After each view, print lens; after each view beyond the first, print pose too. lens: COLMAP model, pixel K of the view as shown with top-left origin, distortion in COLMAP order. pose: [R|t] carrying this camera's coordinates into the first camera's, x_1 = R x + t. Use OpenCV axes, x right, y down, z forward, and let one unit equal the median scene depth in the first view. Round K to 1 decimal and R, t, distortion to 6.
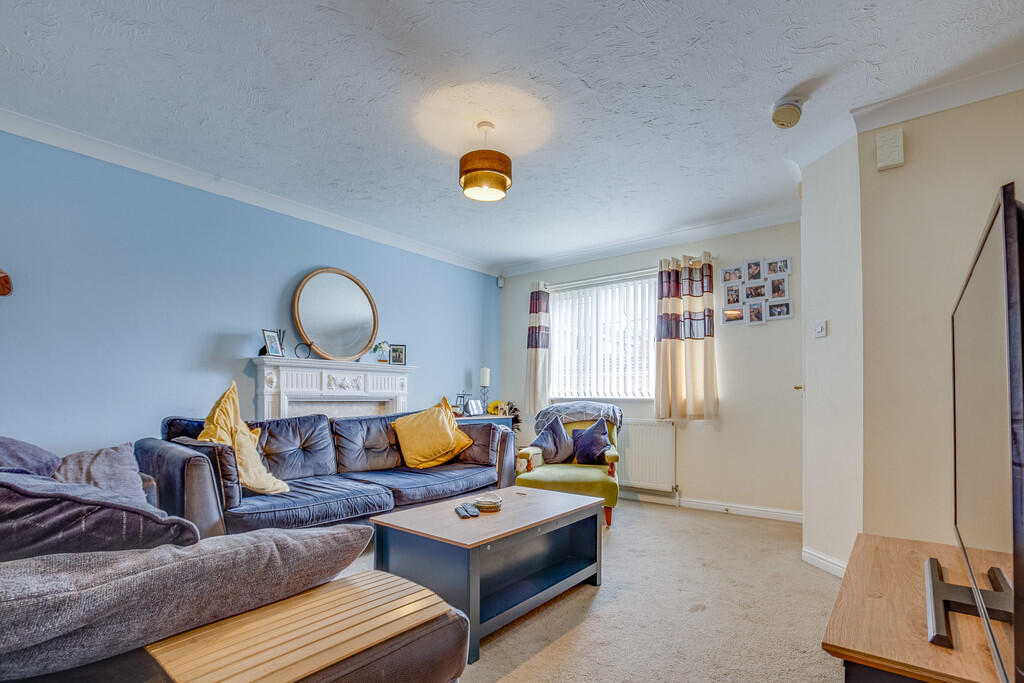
lens RADIAL K [[483.3, 0, 505.8], [0, 483.3, 340.8], [0, 0, 1]] dist [-0.031533, 0.004502]
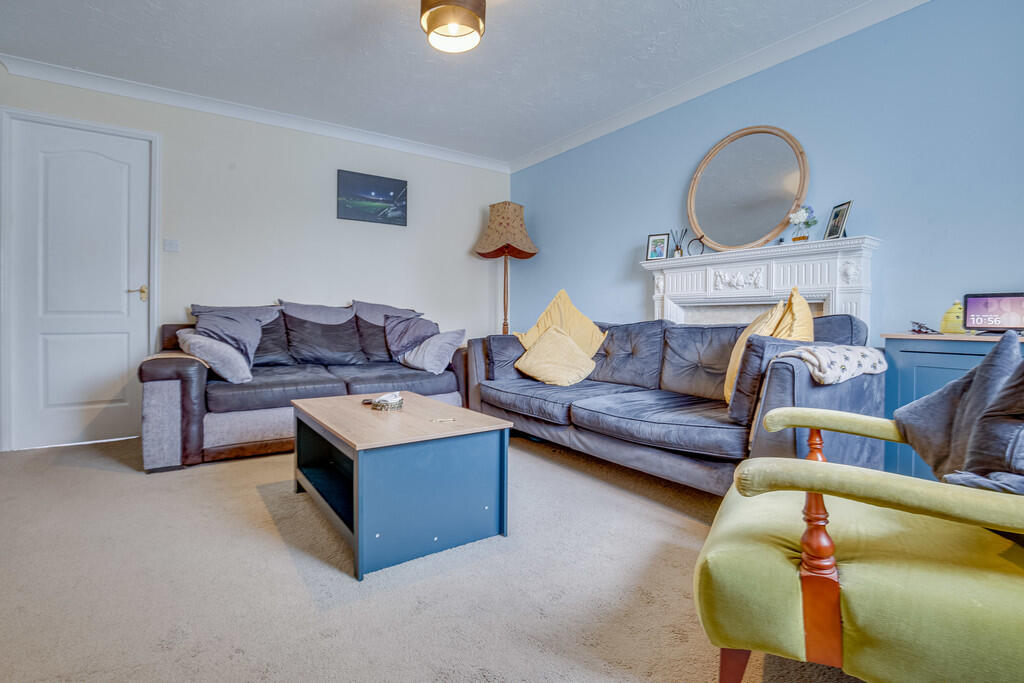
lens RADIAL K [[488.3, 0, 520.2], [0, 488.3, 317.0], [0, 0, 1]] dist [-0.000133, 0.000208]
pose [[-0.251027, -0.001038, -0.967979, 0.489529], [0.112967, 0.993135, -0.030361, 0.133616], [0.961366, -0.116971, -0.249187, 0.892809]]
